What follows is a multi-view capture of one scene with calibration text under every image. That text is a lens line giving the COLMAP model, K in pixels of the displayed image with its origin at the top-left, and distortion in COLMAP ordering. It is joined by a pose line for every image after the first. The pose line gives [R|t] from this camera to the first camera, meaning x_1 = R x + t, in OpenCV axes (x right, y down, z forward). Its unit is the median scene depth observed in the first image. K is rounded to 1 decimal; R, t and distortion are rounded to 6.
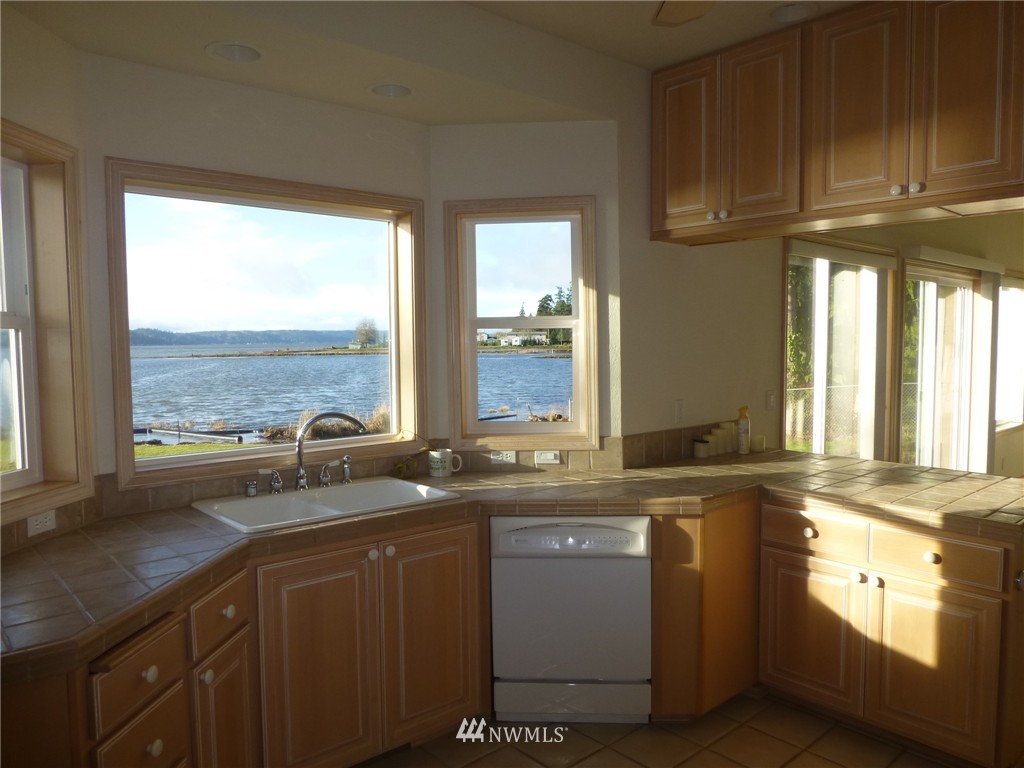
lens RADIAL K [[738.5, 0, 515.5], [0, 738.5, 378.5], [0, 0, 1]] dist [-0.030702, 0.008848]
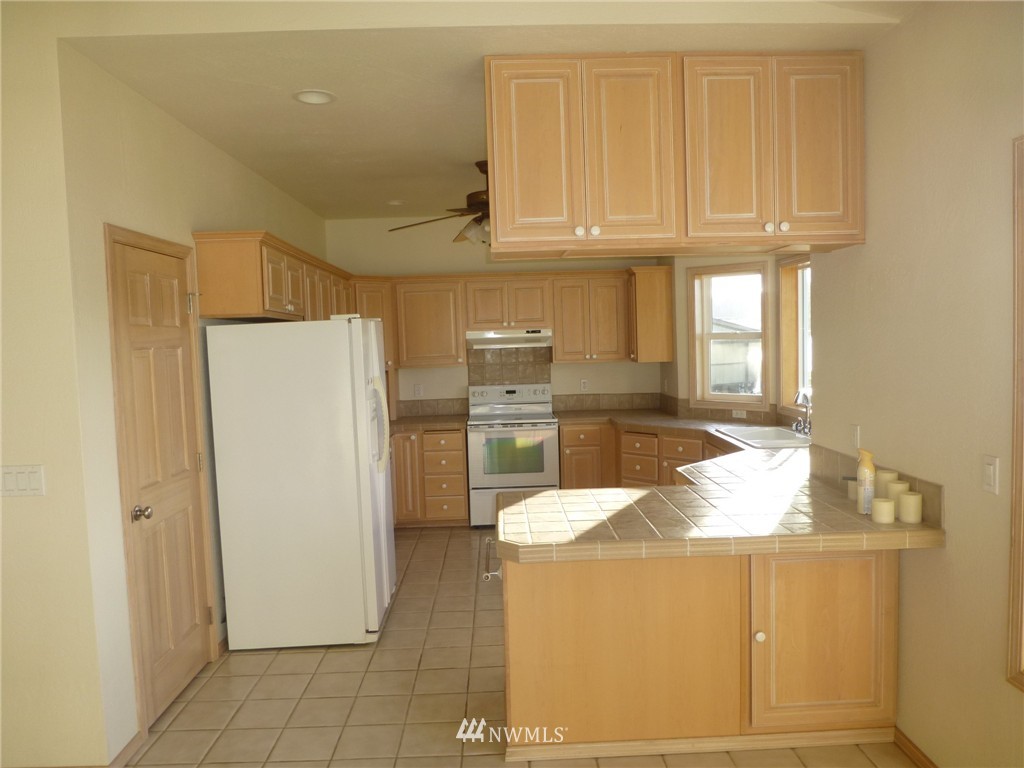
lens RADIAL K [[738.5, 0, 515.5], [0, 738.5, 378.5], [0, 0, 1]] dist [-0.030702, 0.008848]
pose [[-0.636254, 0.071400, -0.768168, 1.486004], [-0.006228, 0.995200, 0.097660, -0.144950], [0.771454, 0.066920, -0.632756, 1.592171]]
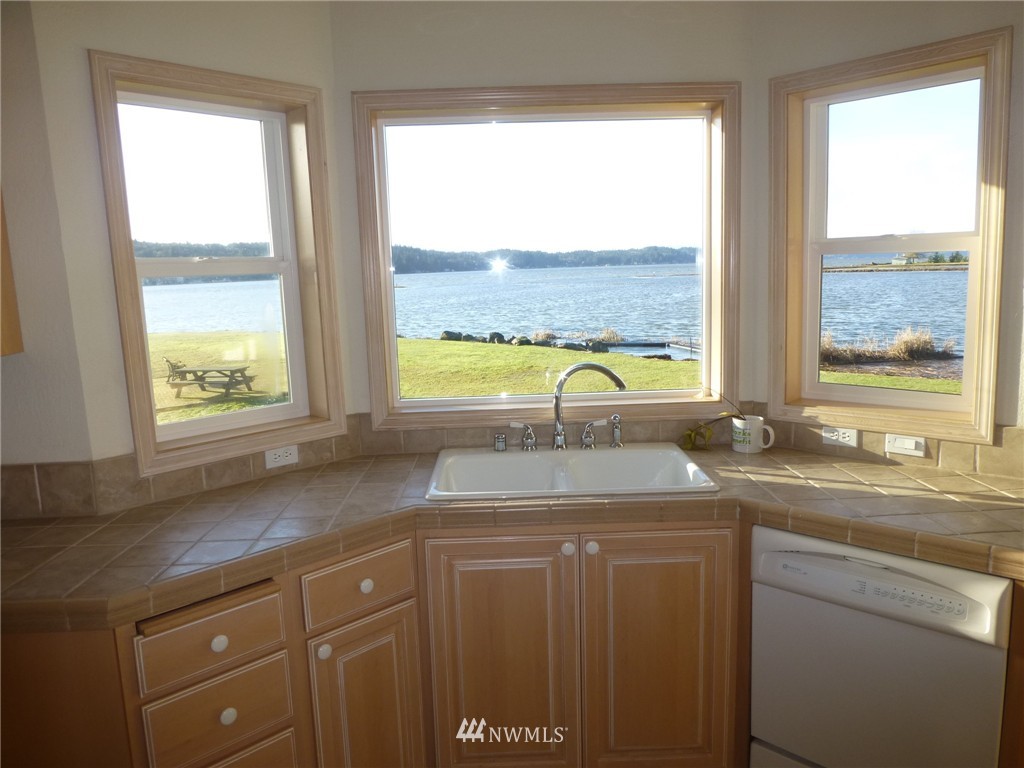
lens RADIAL K [[738.5, 0, 515.5], [0, 738.5, 378.5], [0, 0, 1]] dist [-0.030702, 0.008848]
pose [[0.769455, 0.080128, -0.633654, 0.223740], [-0.008943, 0.993354, 0.114754, -0.033166], [0.638638, -0.082631, 0.765058, 0.309706]]
